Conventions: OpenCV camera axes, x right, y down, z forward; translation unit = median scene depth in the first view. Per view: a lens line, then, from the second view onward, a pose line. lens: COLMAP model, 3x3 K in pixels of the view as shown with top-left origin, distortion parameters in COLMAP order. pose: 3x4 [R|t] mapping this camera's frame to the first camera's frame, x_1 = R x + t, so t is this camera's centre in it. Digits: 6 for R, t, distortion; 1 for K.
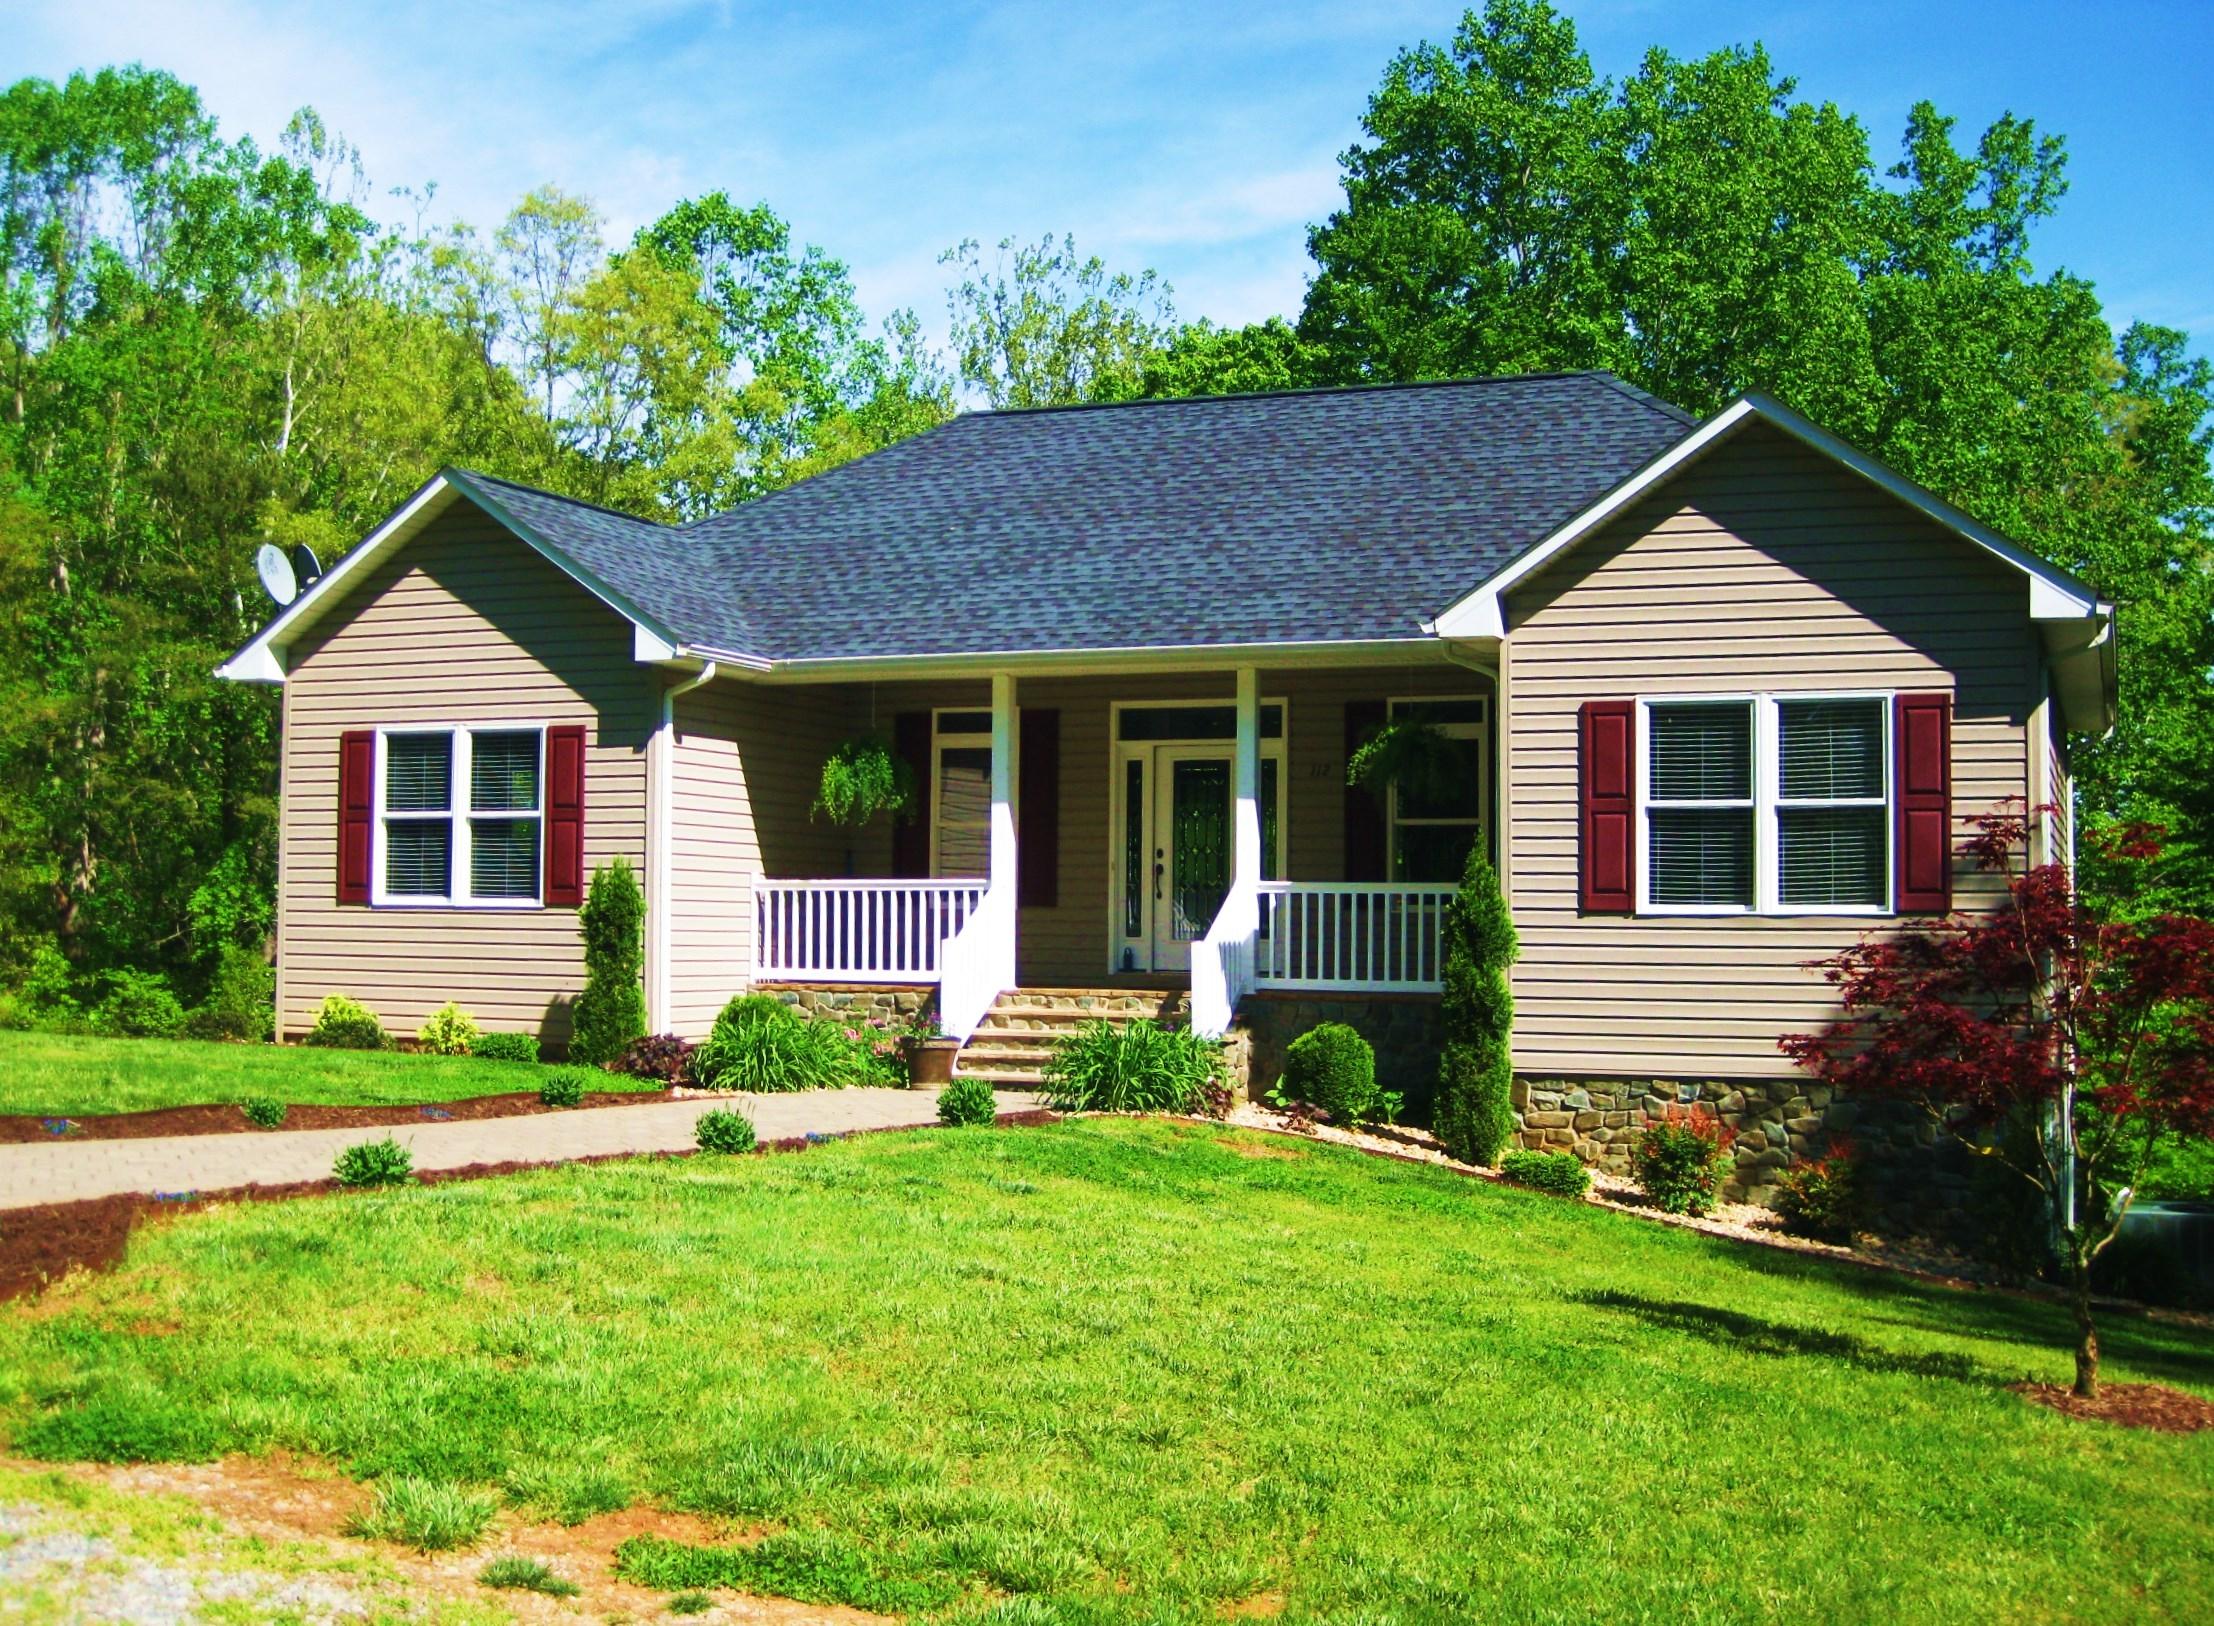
lens RADIAL K [[2542.9, 0, 1107.0], [0, 2542.9, 813.0], [0, 0, 1]] dist [-0.198084, 0.206346]
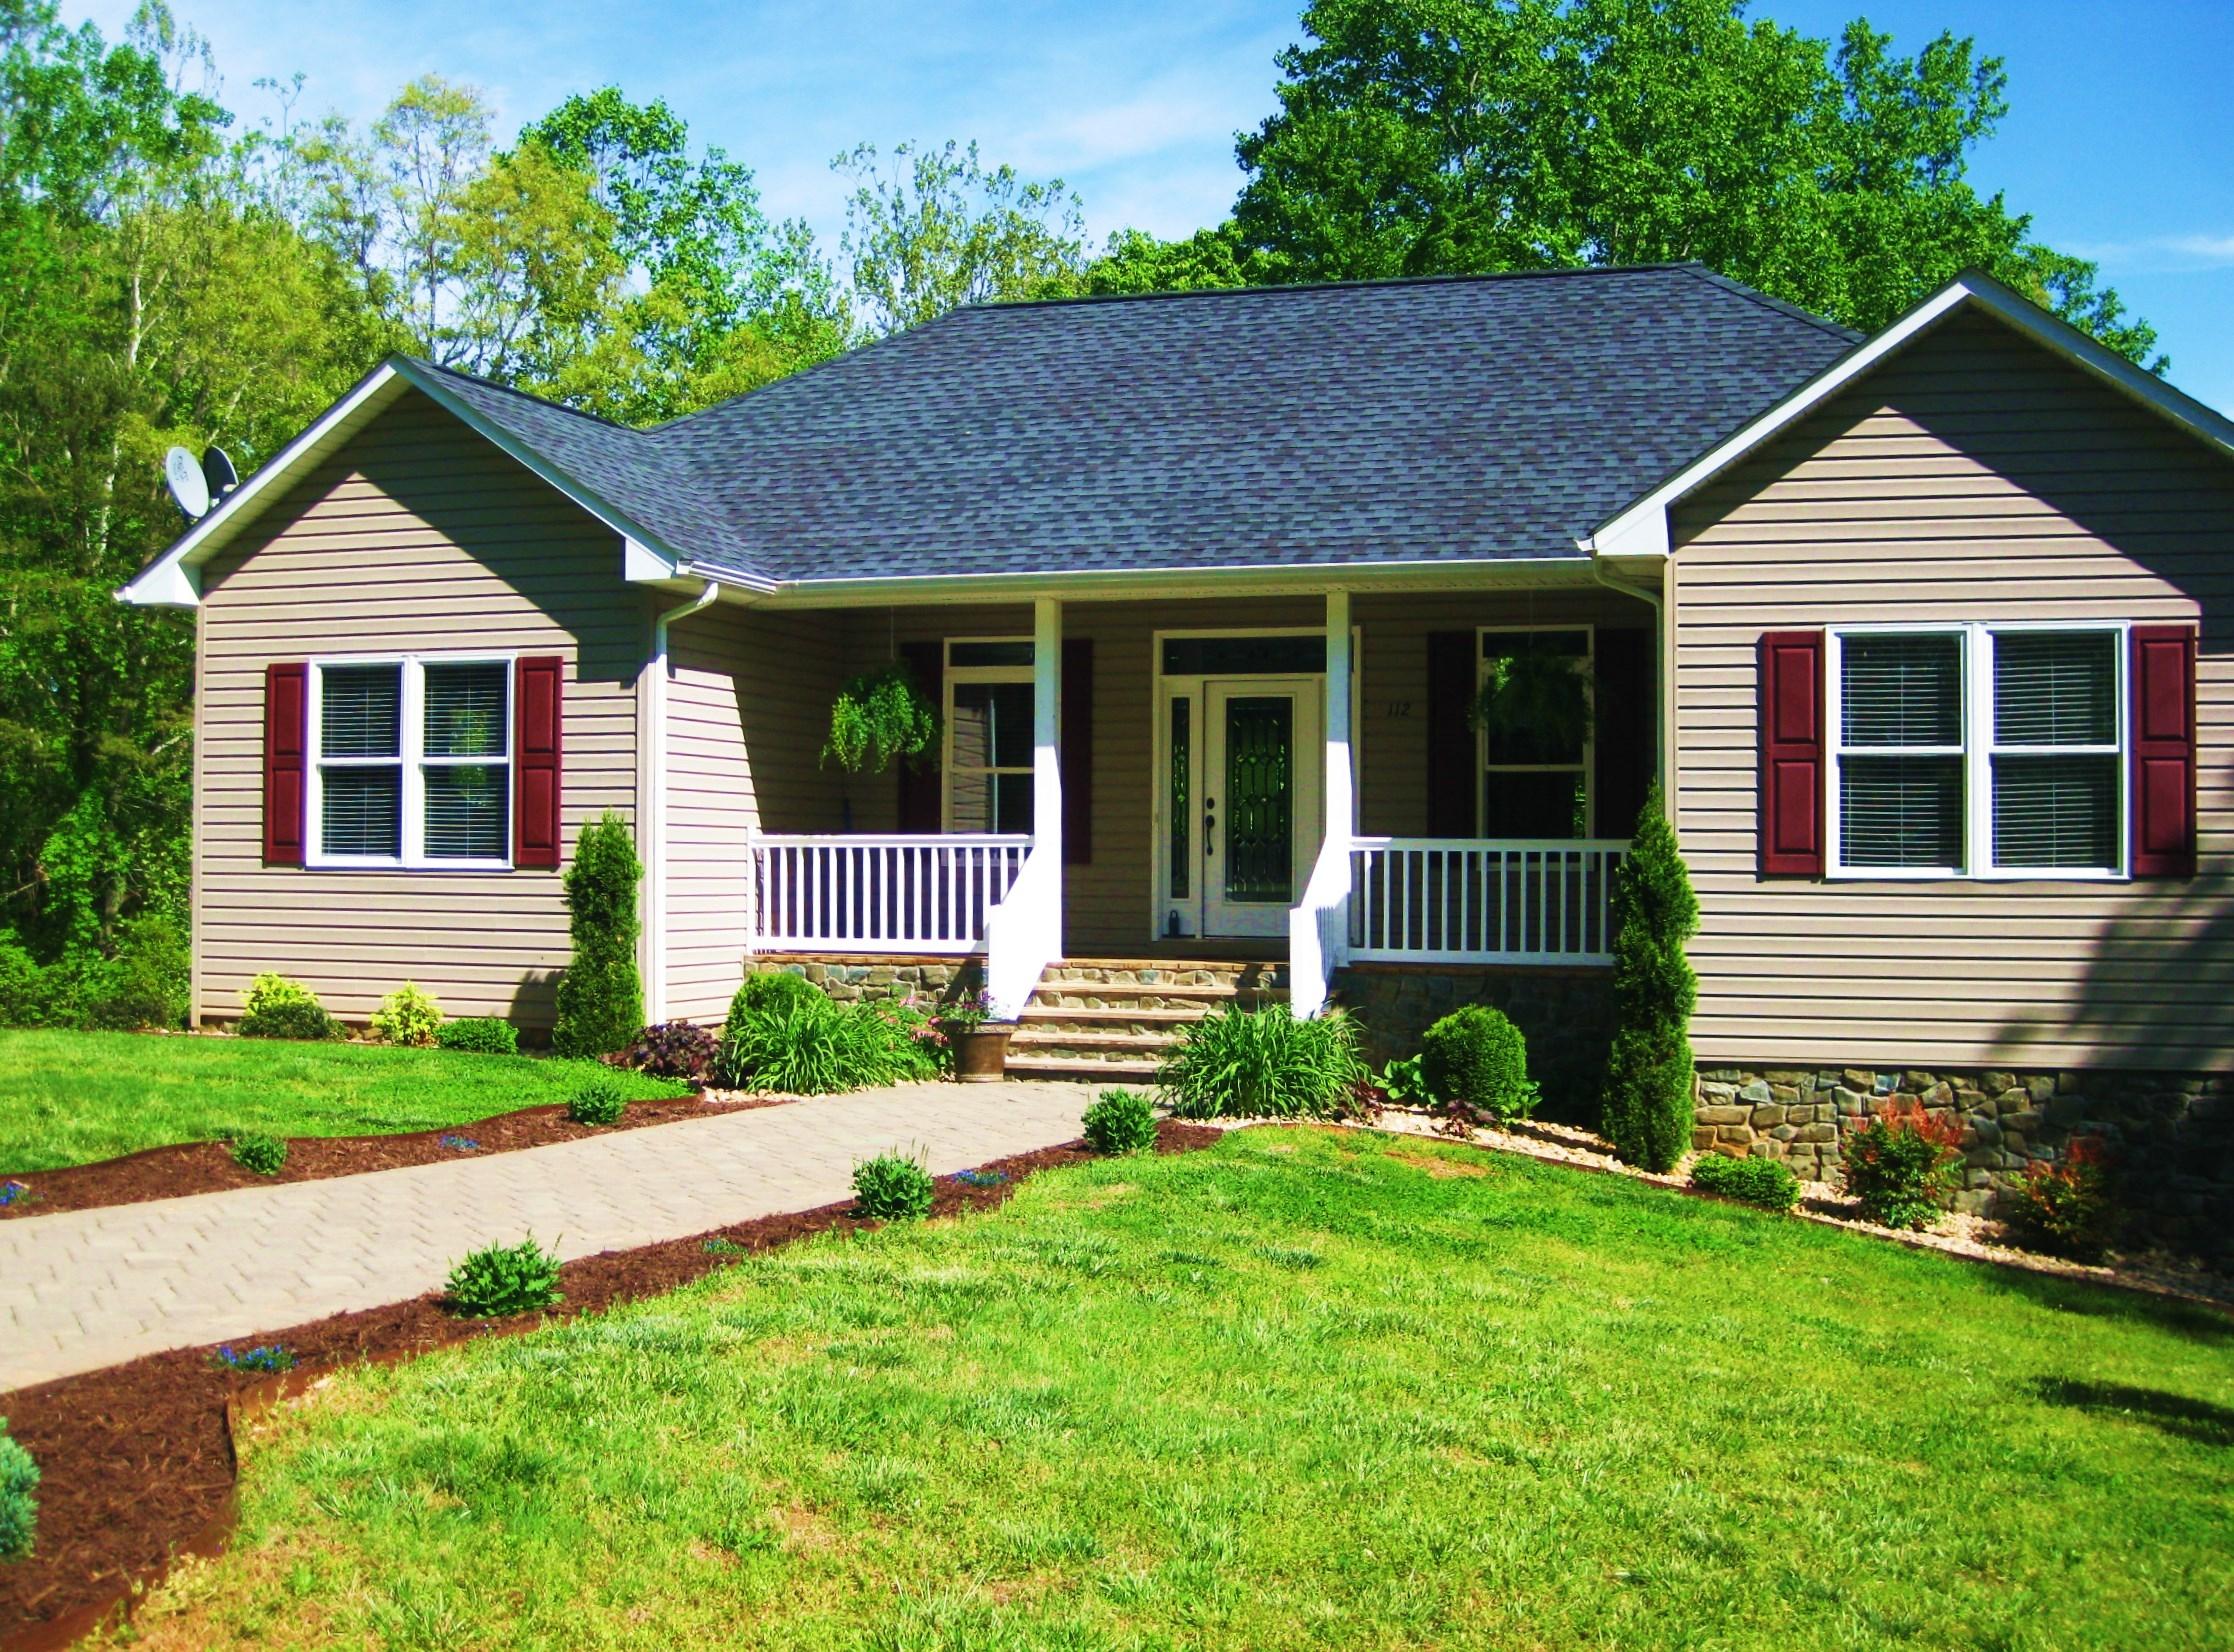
lens RADIAL K [[2565.8, 0, 1117.0], [0, 2565.8, 826.0], [0, 0, 1]] dist [-0.198084, 0.206346]
pose [[0.997926, -0.001900, 0.064341, -0.074482], [-0.000037, 0.999547, 0.030094, -0.003221], [-0.064369, -0.030034, 0.997474, 0.126557]]
